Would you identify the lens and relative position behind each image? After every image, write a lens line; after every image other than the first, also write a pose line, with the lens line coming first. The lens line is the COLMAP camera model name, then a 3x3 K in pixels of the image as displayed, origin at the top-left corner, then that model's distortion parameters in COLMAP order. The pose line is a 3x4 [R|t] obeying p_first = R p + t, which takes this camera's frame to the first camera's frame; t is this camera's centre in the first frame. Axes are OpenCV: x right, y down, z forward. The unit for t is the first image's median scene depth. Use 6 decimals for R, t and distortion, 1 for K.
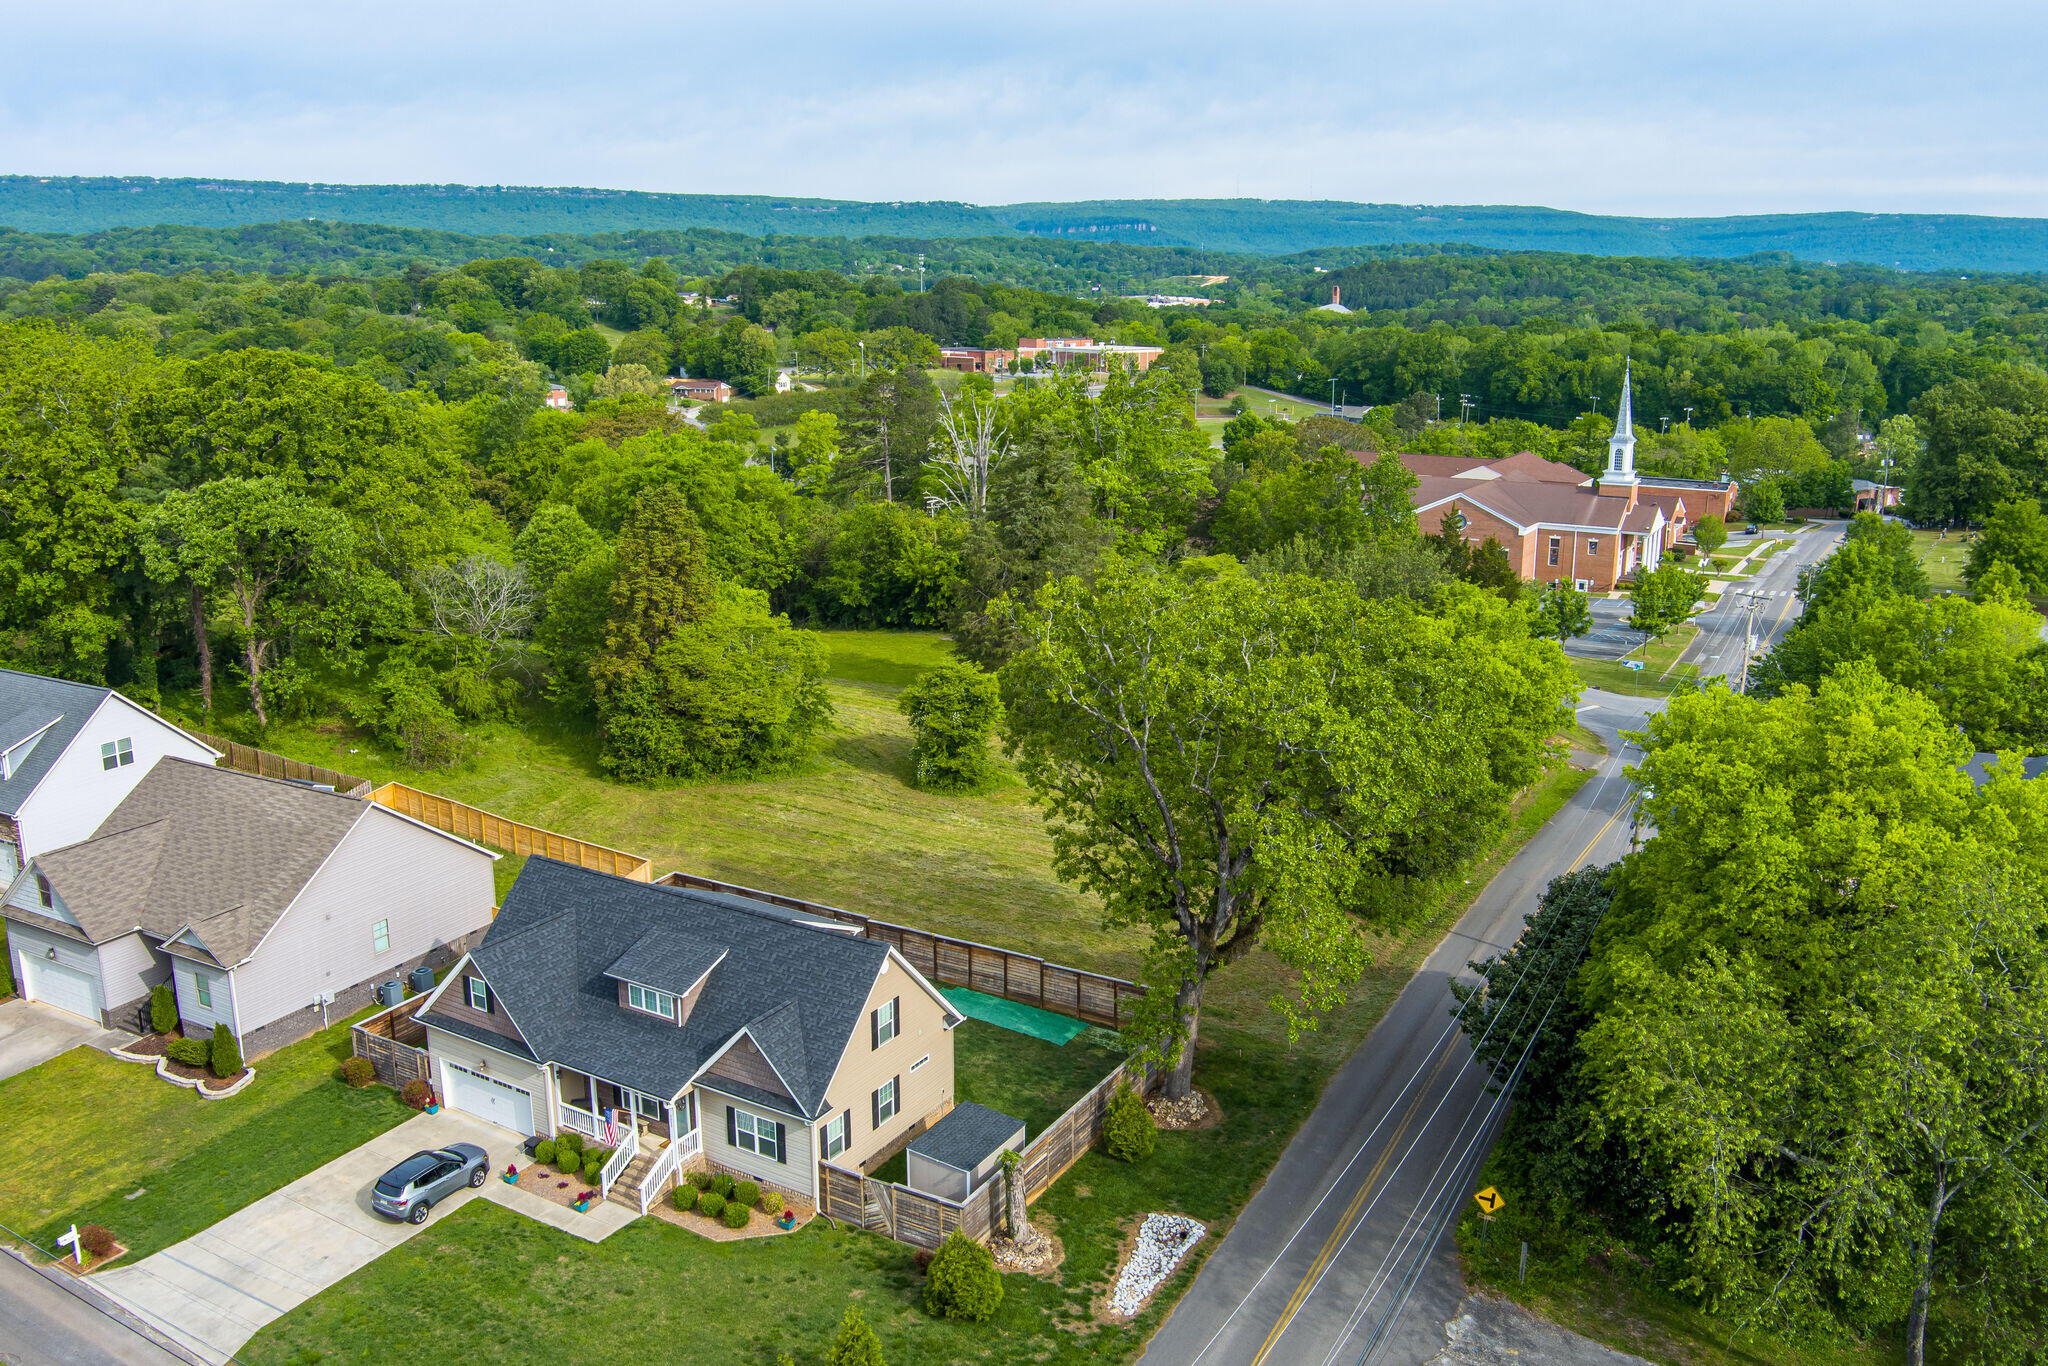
lens RADIAL K [[1643.5, 0, 1024.0], [0, 1643.5, 683.0], [0, 0, 1]] dist [-0.079054, 0.024746]
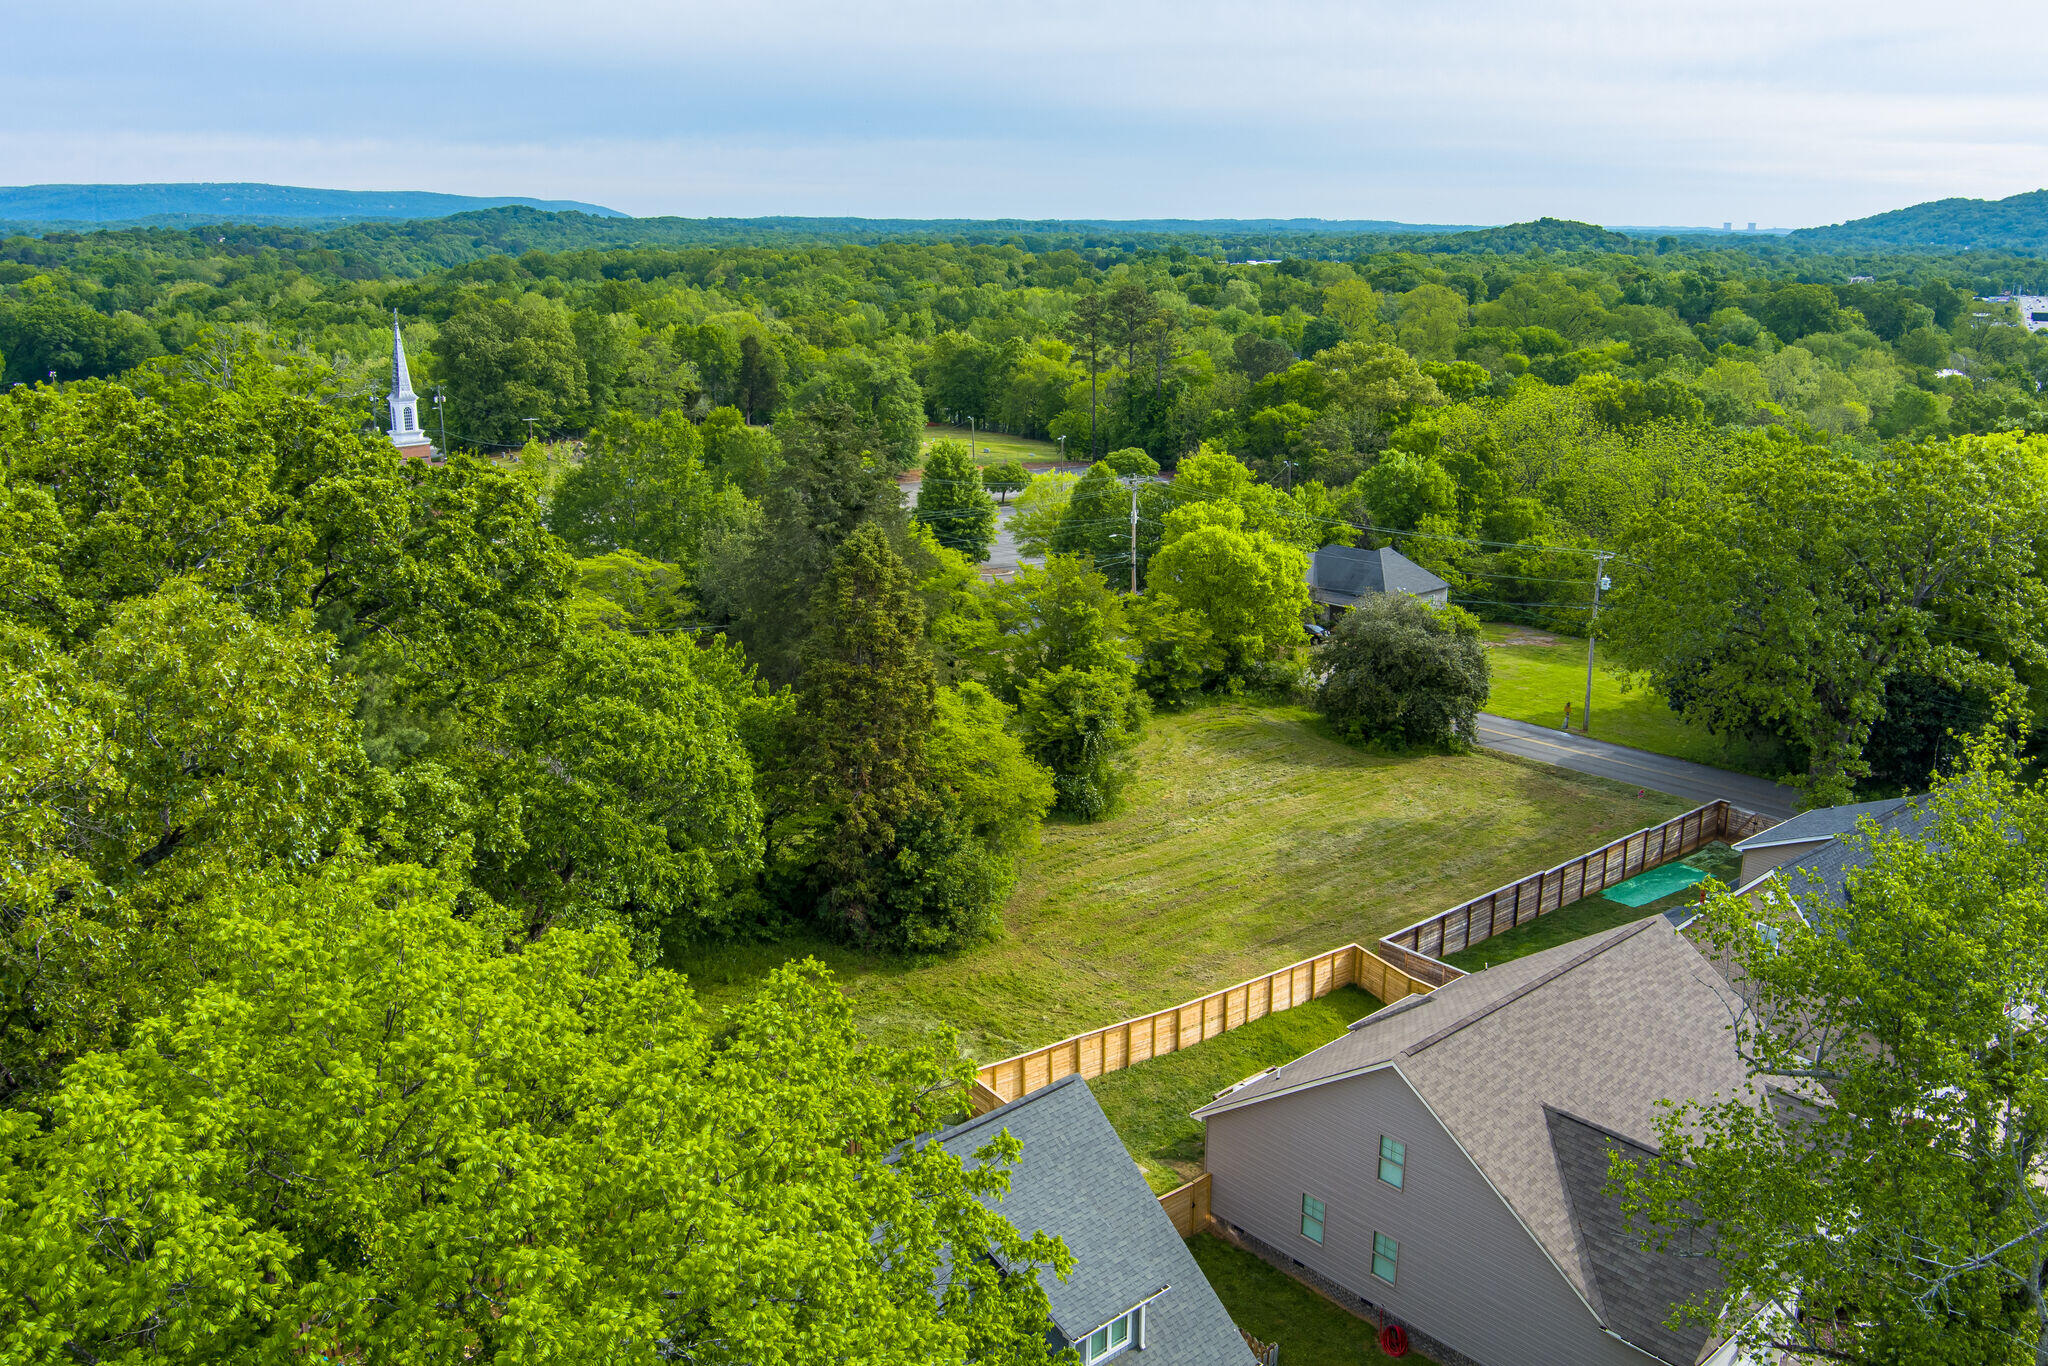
lens RADIAL K [[1643.5, 0, 1024.0], [0, 1643.5, 683.0], [0, 0, 1]] dist [-0.079054, 0.024746]
pose [[0.360098, -0.251706, 0.898317, -0.138847], [0.224974, 0.957926, 0.178225, -0.027748], [-0.905382, 0.137920, 0.401575, 0.113658]]
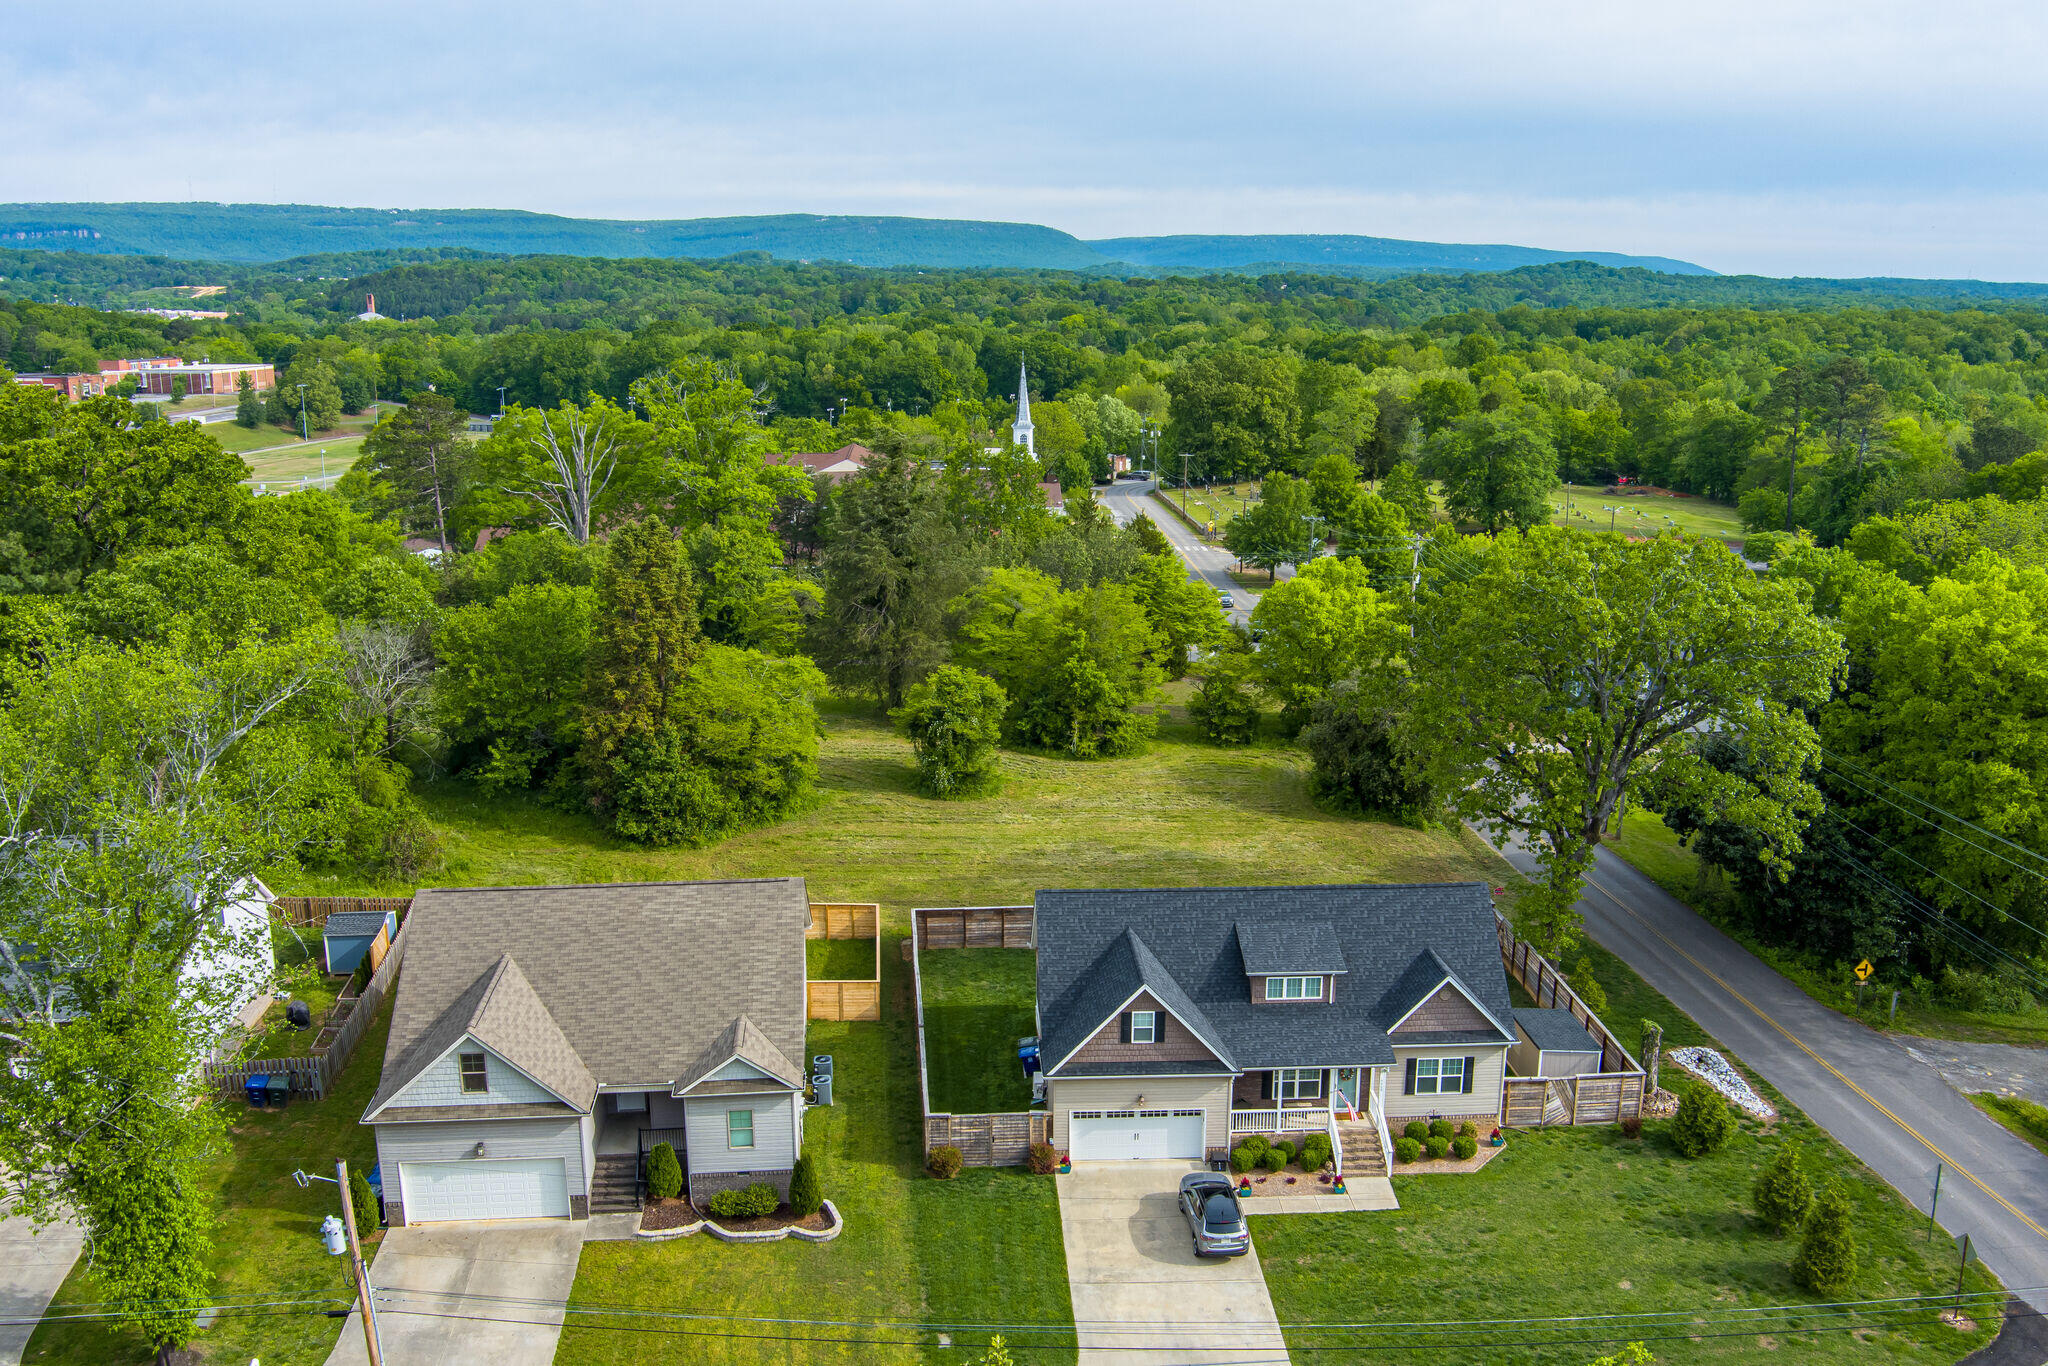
lens RADIAL K [[1643.5, 0, 1024.0], [0, 1643.5, 683.0], [0, 0, 1]] dist [-0.079054, 0.024746]
pose [[0.833504, -0.132197, 0.536466, -0.091829], [0.133237, 0.990392, 0.037046, -0.005972], [-0.536209, 0.040600, 0.843109, 0.021113]]
